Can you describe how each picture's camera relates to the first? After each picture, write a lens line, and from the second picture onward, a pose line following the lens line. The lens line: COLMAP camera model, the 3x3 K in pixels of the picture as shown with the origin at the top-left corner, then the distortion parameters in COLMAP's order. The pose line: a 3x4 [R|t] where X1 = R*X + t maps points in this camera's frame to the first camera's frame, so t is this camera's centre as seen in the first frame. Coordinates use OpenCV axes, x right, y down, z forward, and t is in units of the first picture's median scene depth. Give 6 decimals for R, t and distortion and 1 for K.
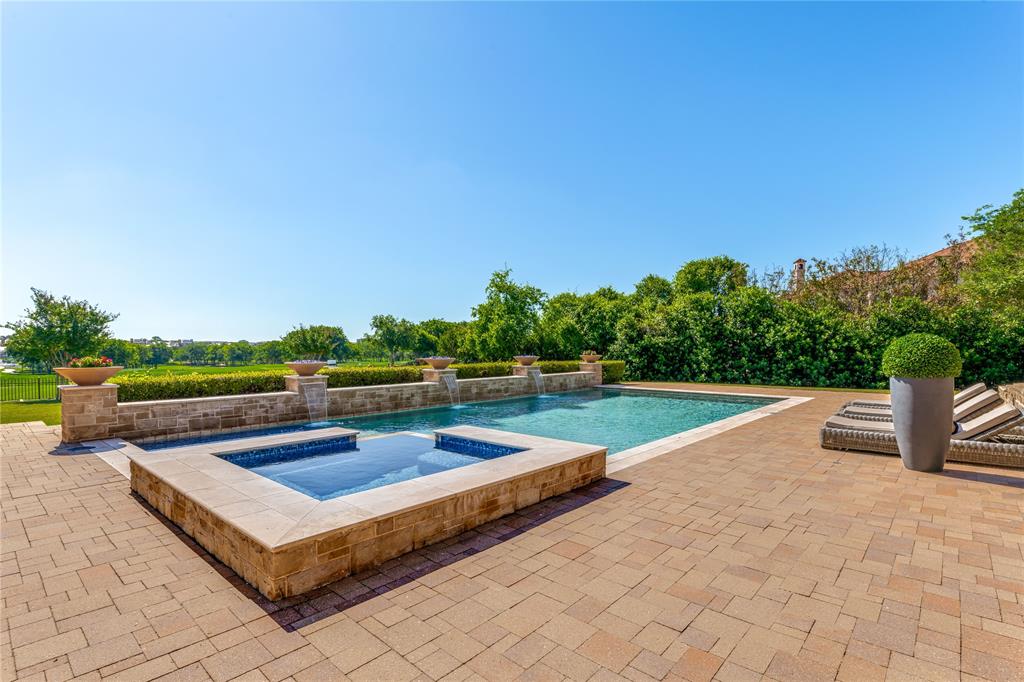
lens RADIAL K [[491.1, 0, 513.8], [0, 491.1, 342.5], [0, 0, 1]] dist [0.000181, -0.000030]
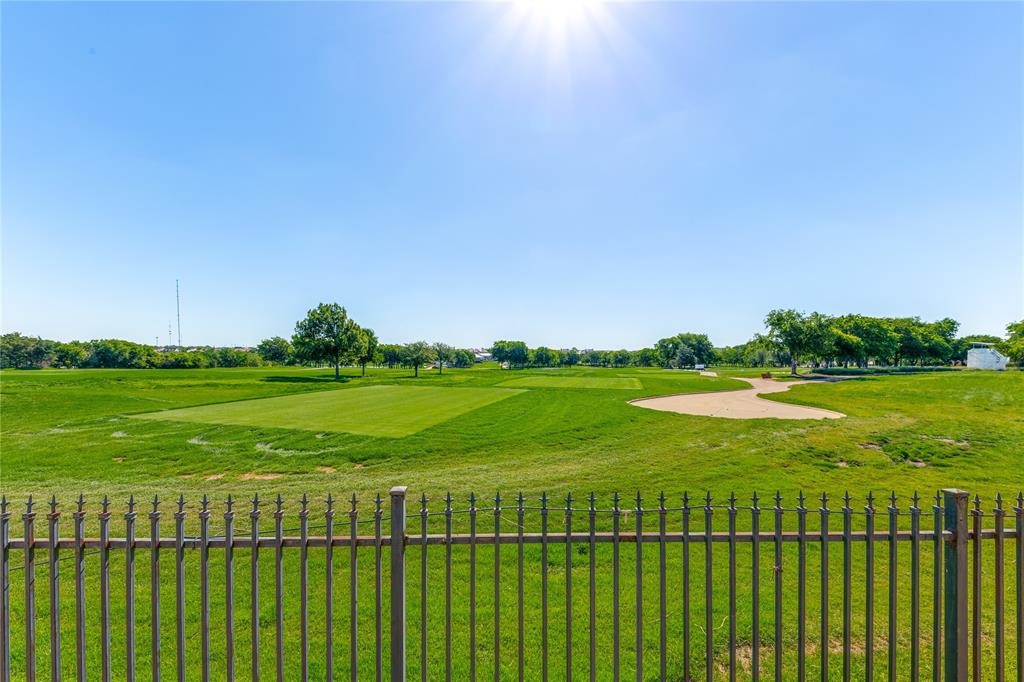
lens RADIAL K [[356.8, 0, 512.9], [0, 356.8, 349.8], [0, 0, 1]] dist [-0.000512, -0.000011]
pose [[0.692858, -0.007439, -0.721036, -0.126536], [0.003991, 0.999971, -0.006482, 0.008954], [0.721063, 0.001613, 0.692867, 0.238440]]
